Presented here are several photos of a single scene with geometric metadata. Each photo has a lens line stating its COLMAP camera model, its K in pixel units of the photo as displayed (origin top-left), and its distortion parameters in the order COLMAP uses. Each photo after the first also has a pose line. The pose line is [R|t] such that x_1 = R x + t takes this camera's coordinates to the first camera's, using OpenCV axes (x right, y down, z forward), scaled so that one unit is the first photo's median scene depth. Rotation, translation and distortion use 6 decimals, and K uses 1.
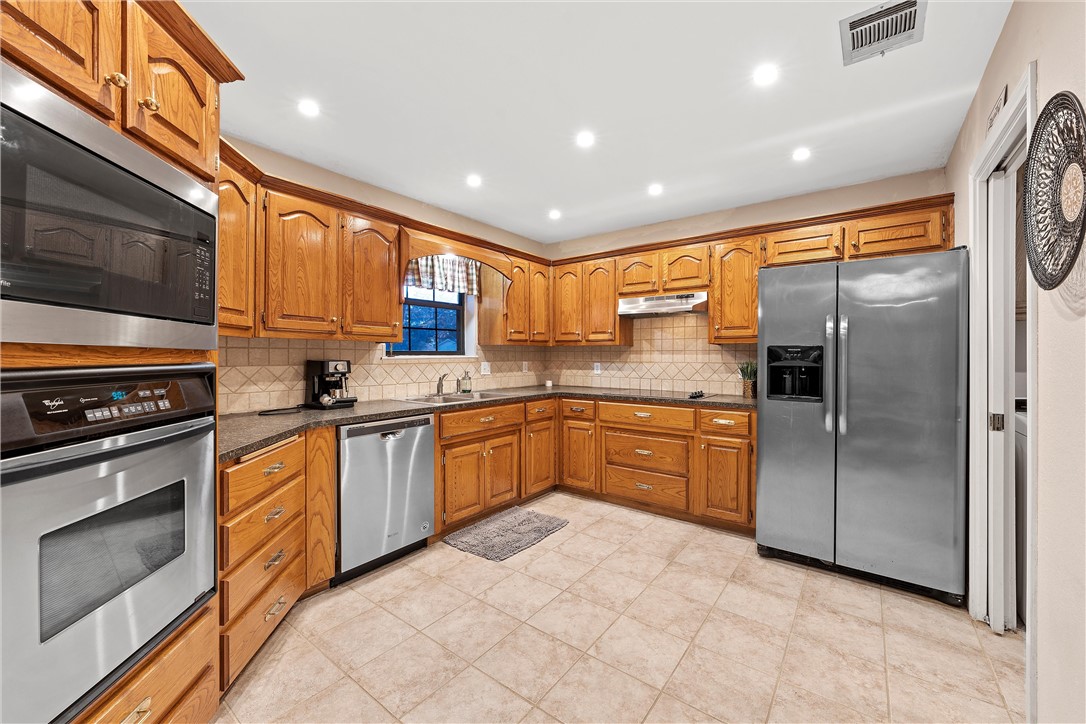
lens RADIAL K [[411.8, 0, 543.0], [0, 411.8, 362.0], [0, 0, 1]] dist [0.000201, -0.000209]
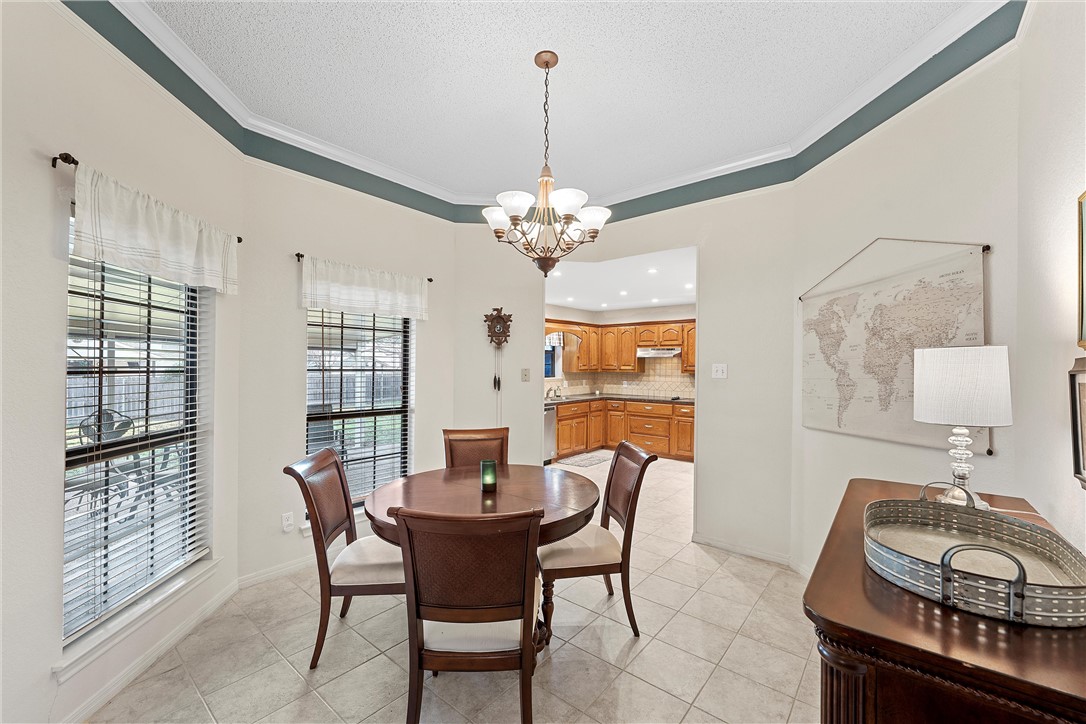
lens RADIAL K [[439.2, 0, 540.5], [0, 439.2, 371.4], [0, 0, 1]] dist [-0.000295, -0.000099]
pose [[0.999248, 0.004463, -0.038514, -0.190388], [-0.004132, 0.999954, 0.008667, -0.063738], [0.038551, -0.008501, 0.999220, -1.084707]]
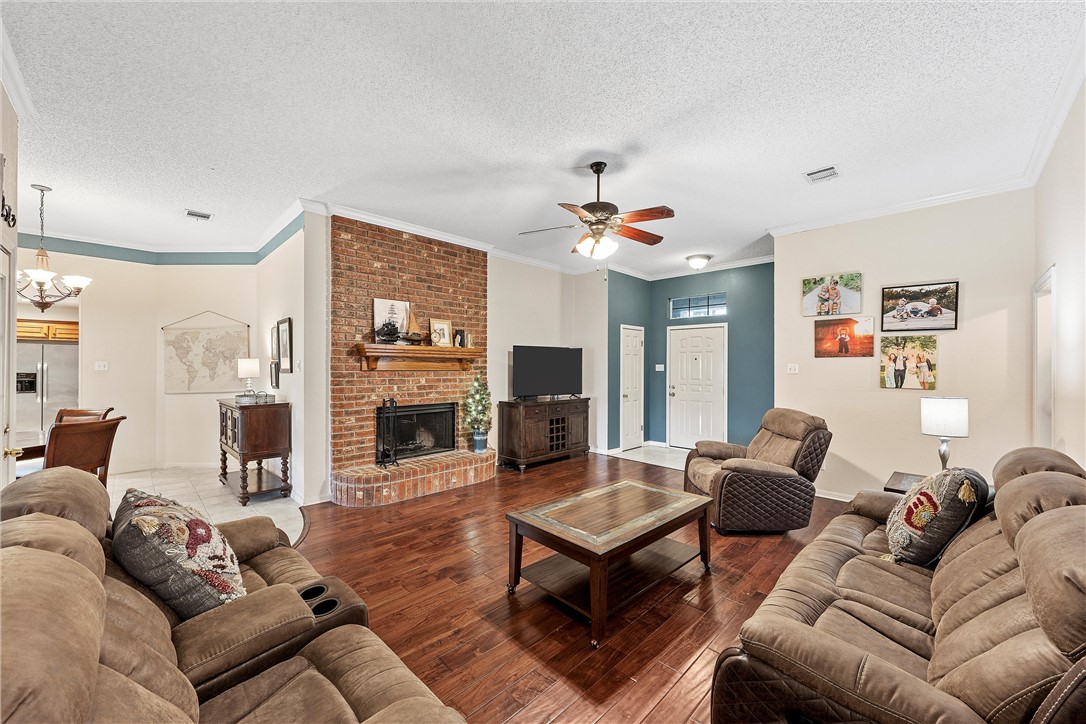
lens RADIAL K [[411.8, 0, 543.0], [0, 411.8, 362.0], [0, 0, 1]] dist [0.000201, -0.000209]
pose [[0.131221, 0.001803, 0.991351, -1.105613], [0.002993, 0.999993, -0.002215, -0.065002], [-0.991349, 0.003257, 0.131215, -1.872684]]
